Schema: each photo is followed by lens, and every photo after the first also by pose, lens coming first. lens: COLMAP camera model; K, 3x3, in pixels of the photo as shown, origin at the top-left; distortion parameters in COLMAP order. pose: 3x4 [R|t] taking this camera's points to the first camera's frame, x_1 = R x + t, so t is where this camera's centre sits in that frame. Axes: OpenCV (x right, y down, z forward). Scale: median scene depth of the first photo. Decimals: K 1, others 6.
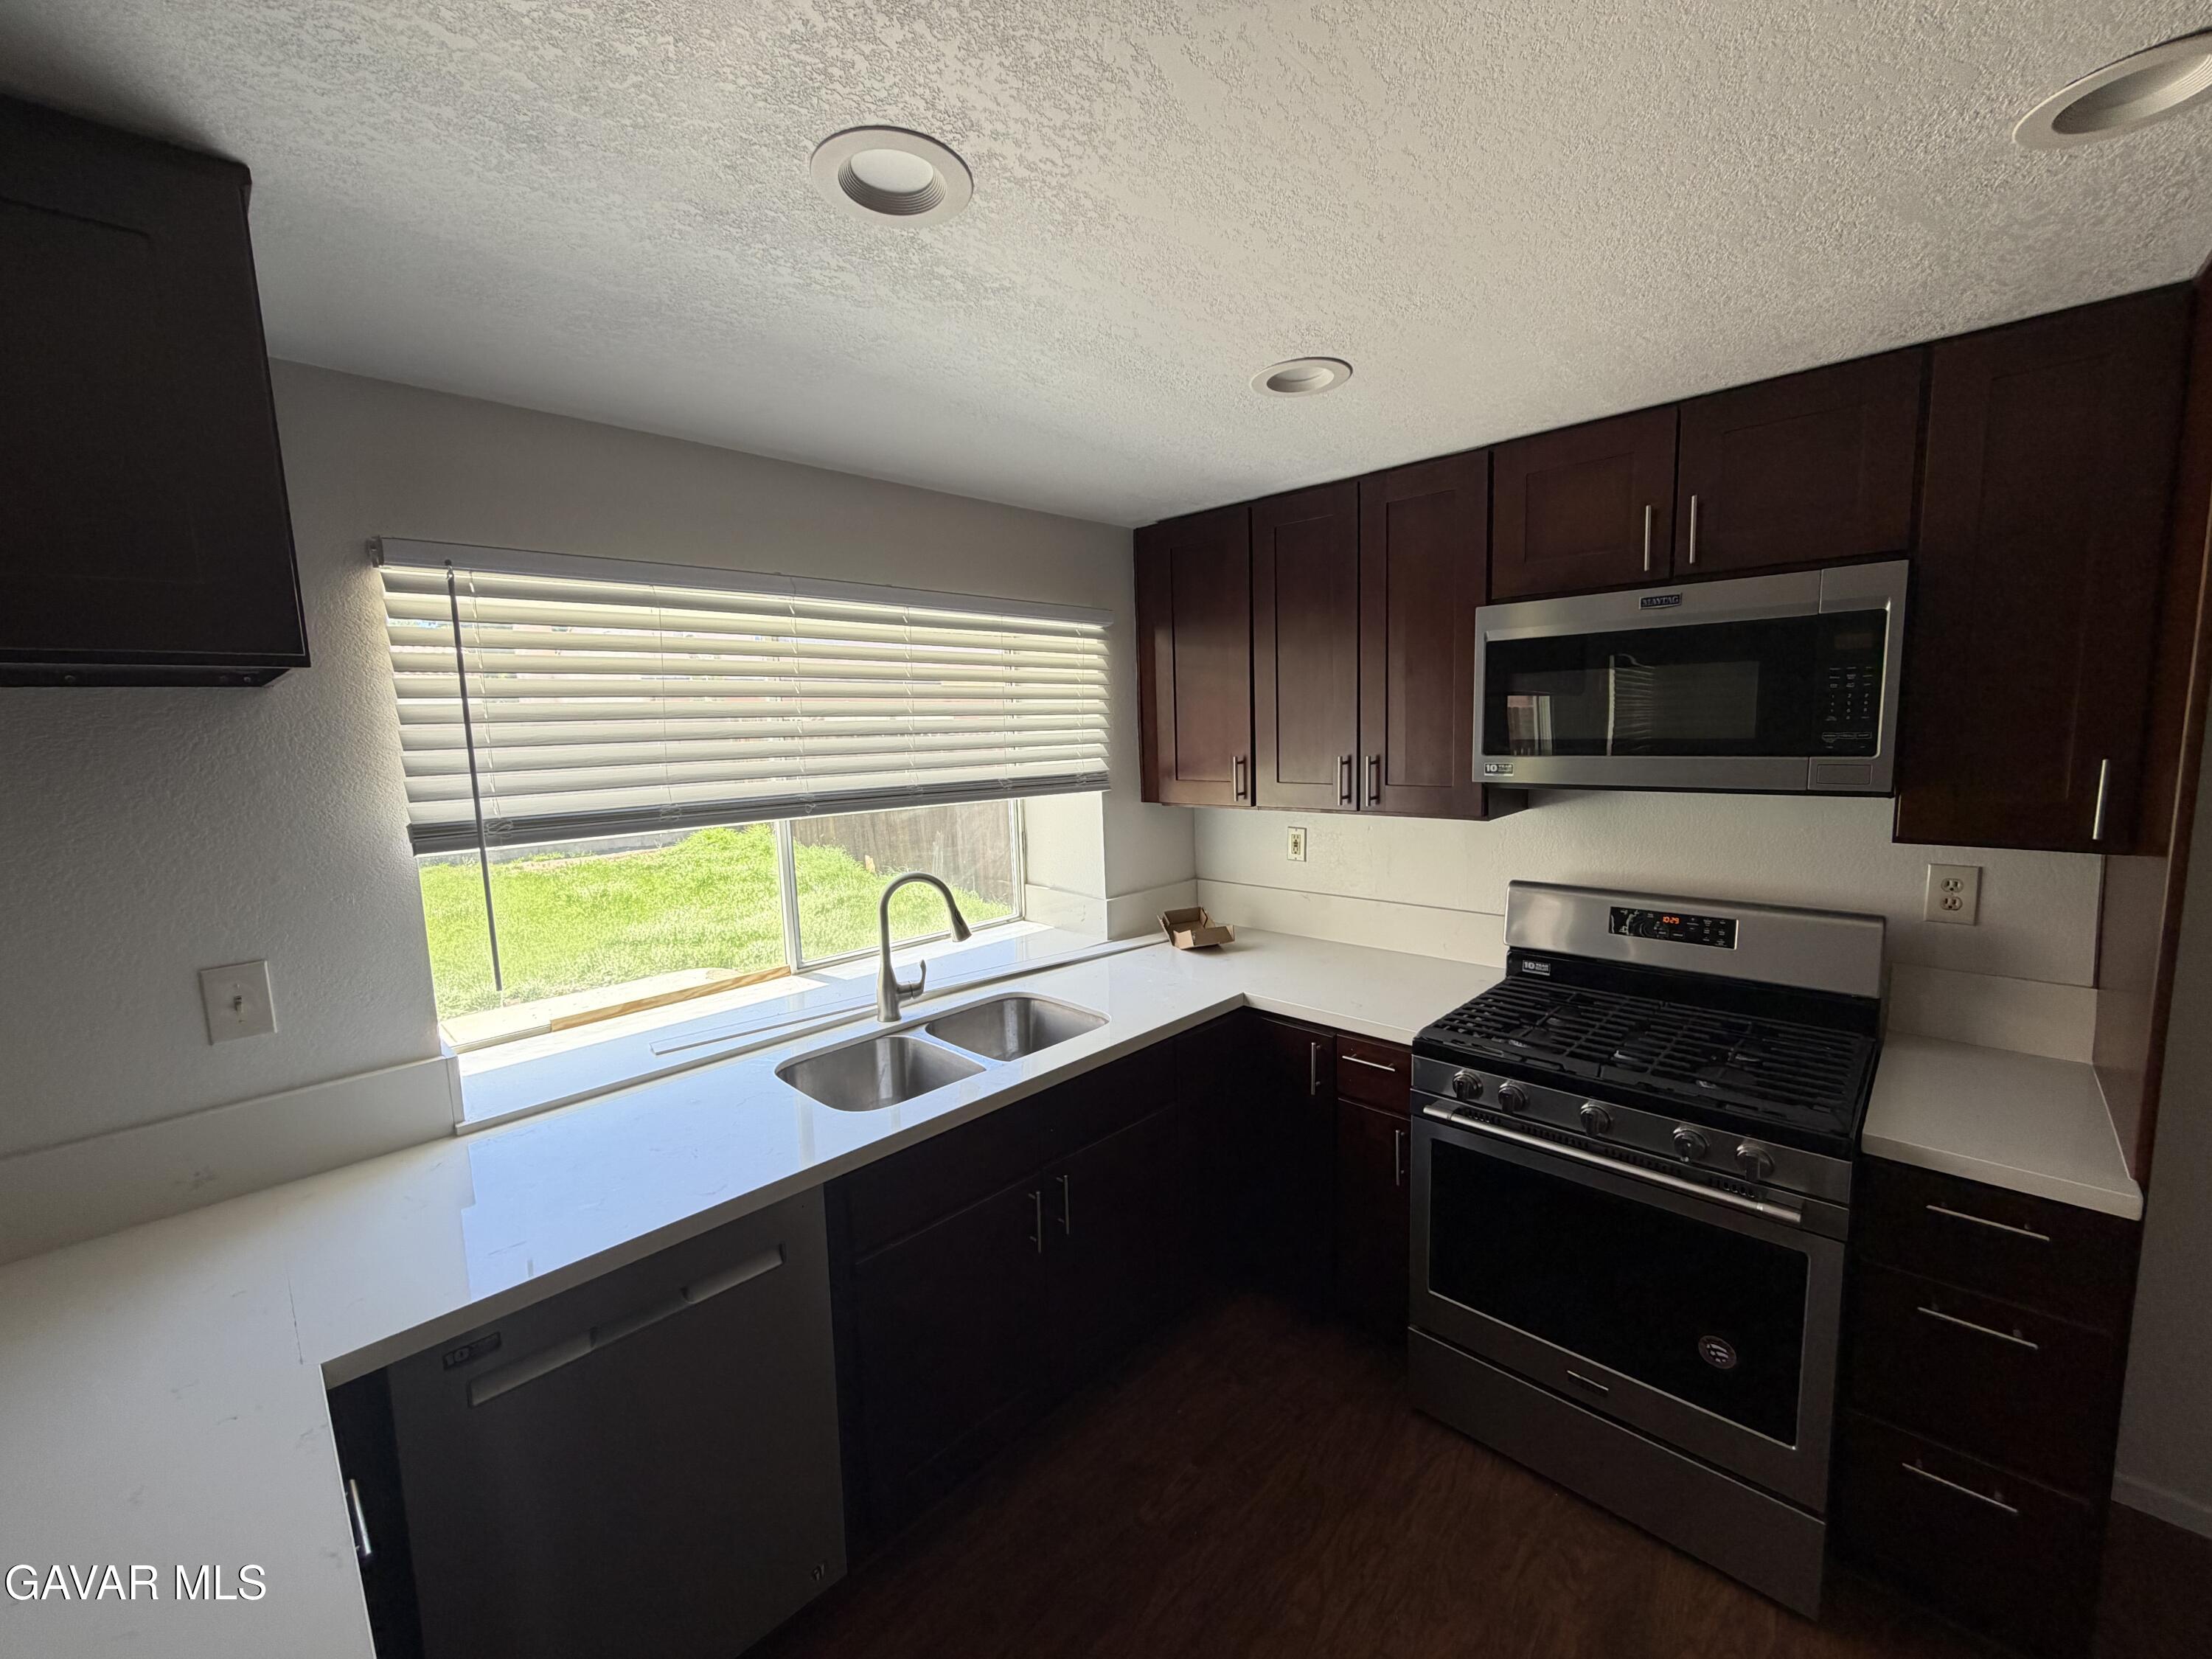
lens RADIAL K [[875.4, 0, 1092.0], [0, 875.4, 826.8], [0, 0, 1]] dist [-0.001772, -0.000196]
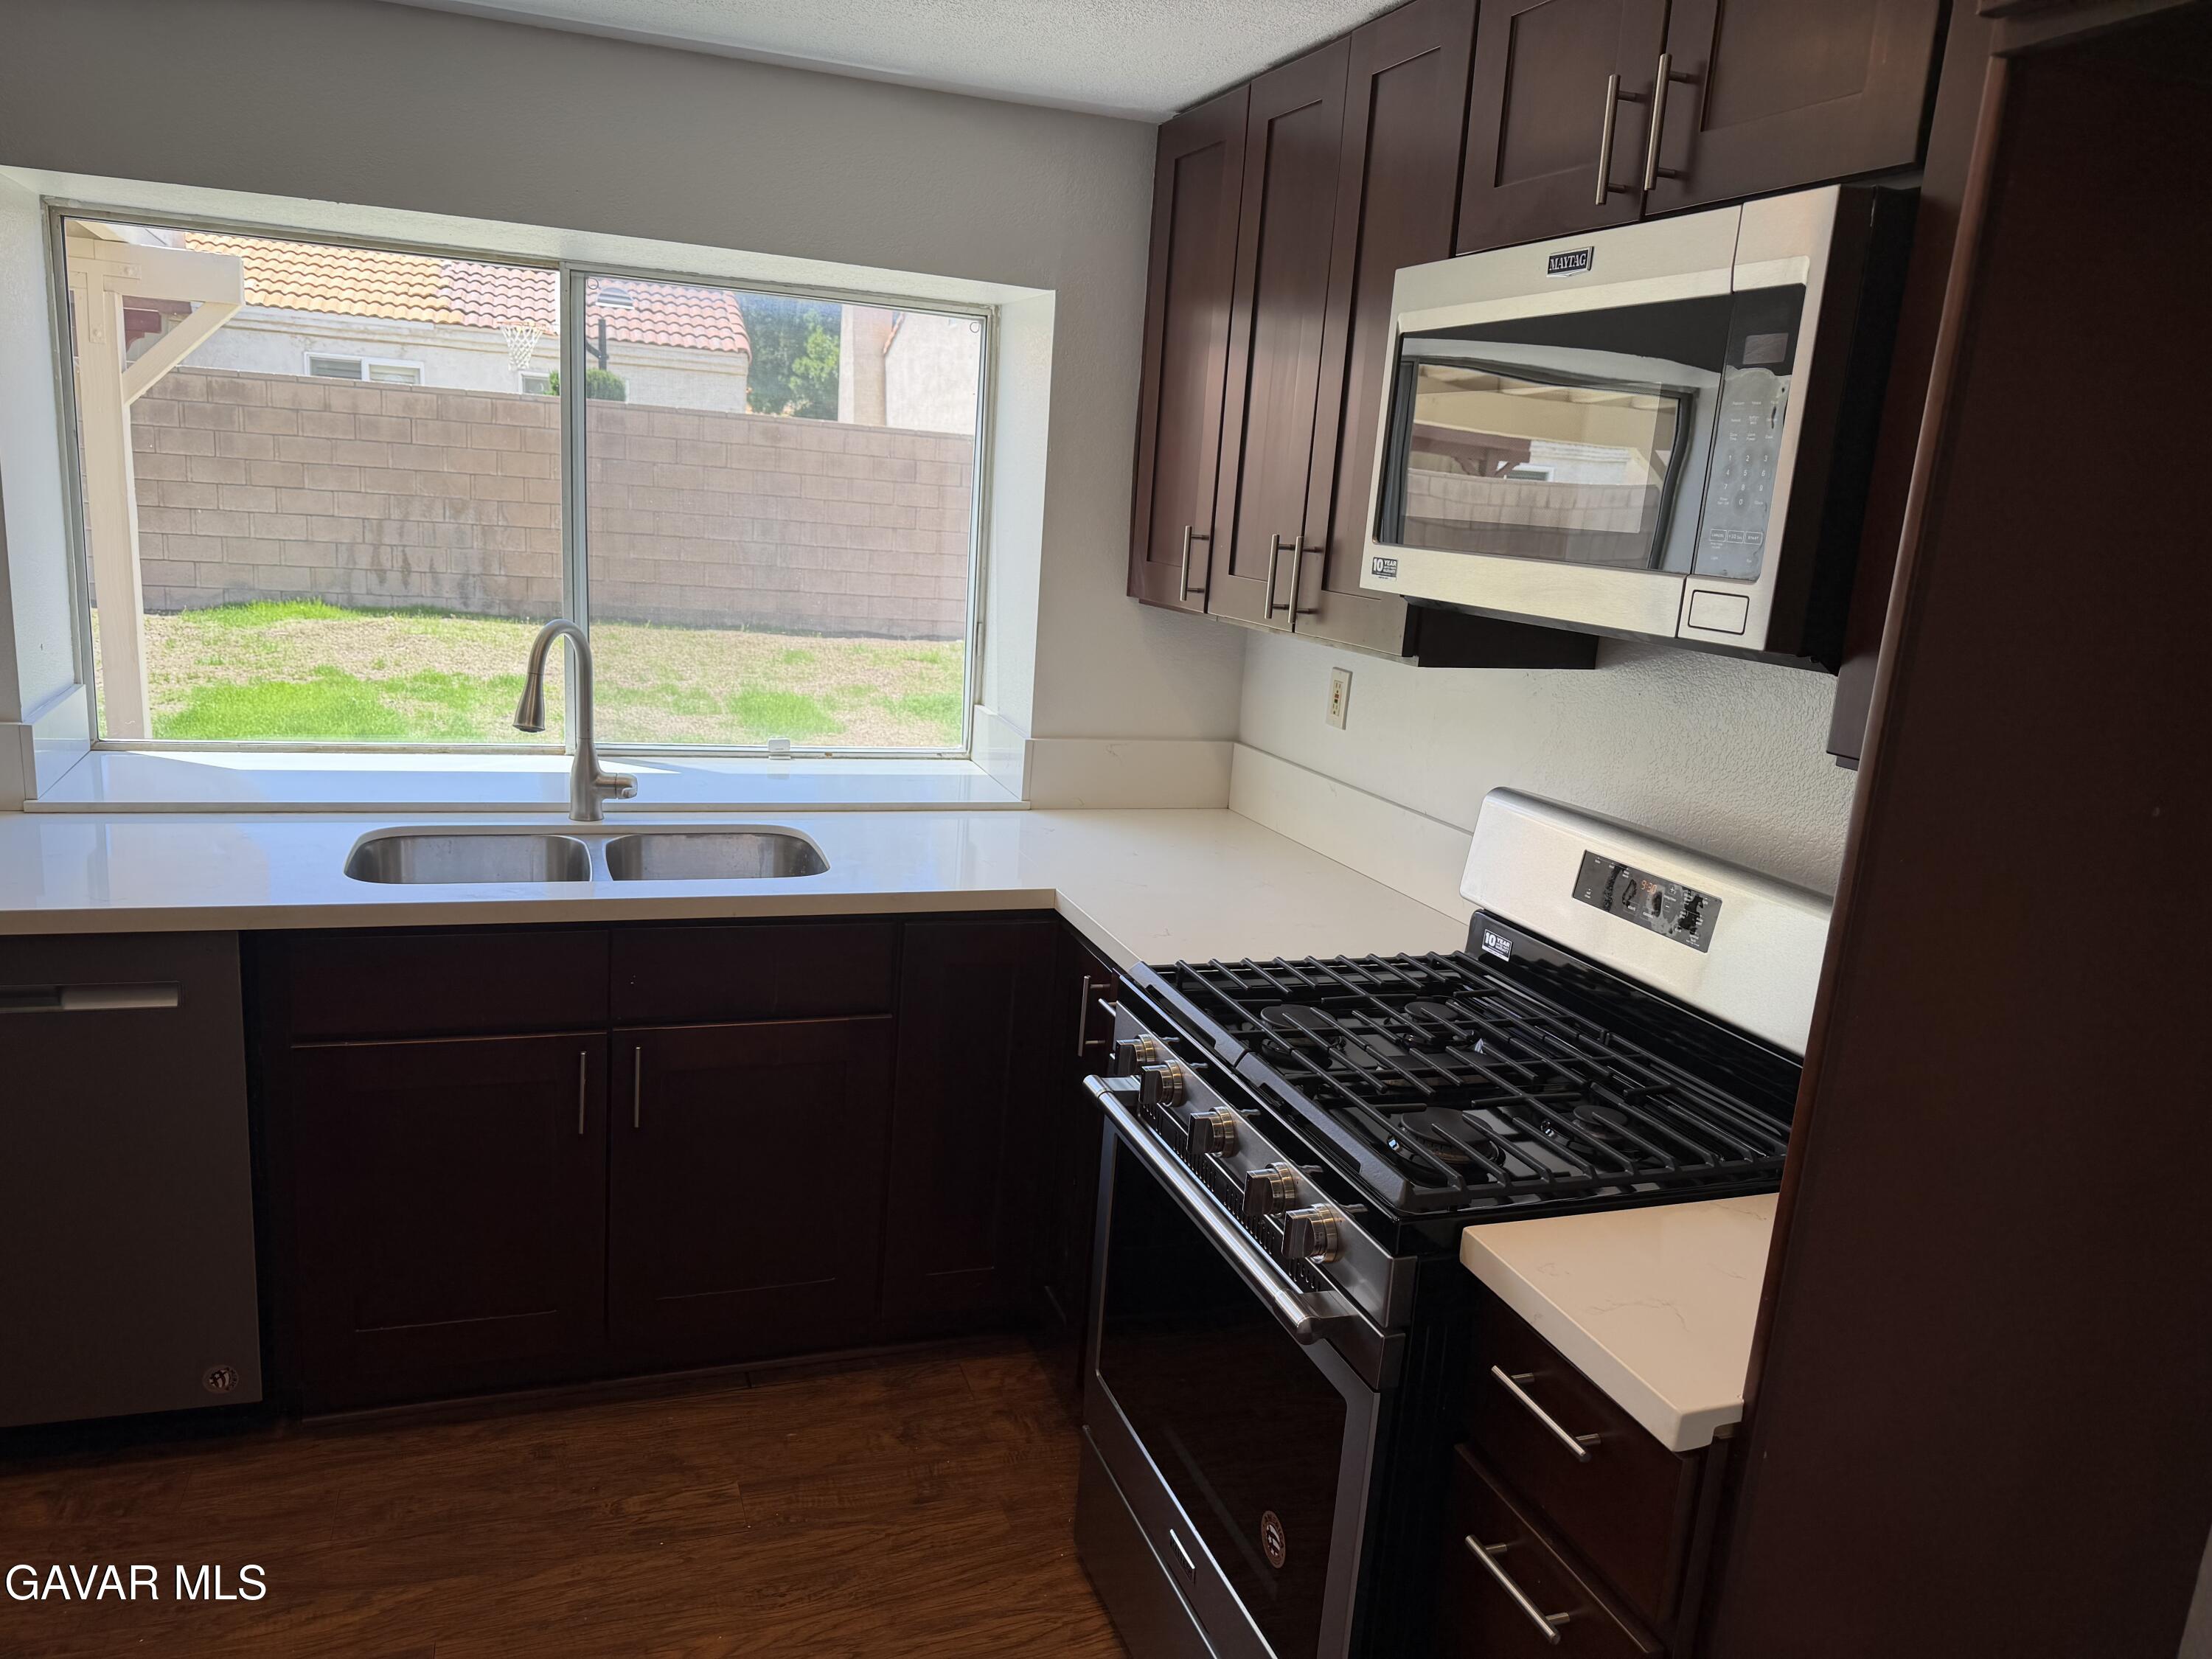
lens RADIAL K [[1553.1, 0, 1121.8], [0, 1553.1, 839.9], [0, 0, 1]] dist [0.091392, -0.136010]
pose [[0.898797, 0.190871, -0.394630, 0.752412], [-0.154396, 0.980381, 0.122535, 0.010864], [0.410276, -0.049205, 0.910633, -0.003011]]
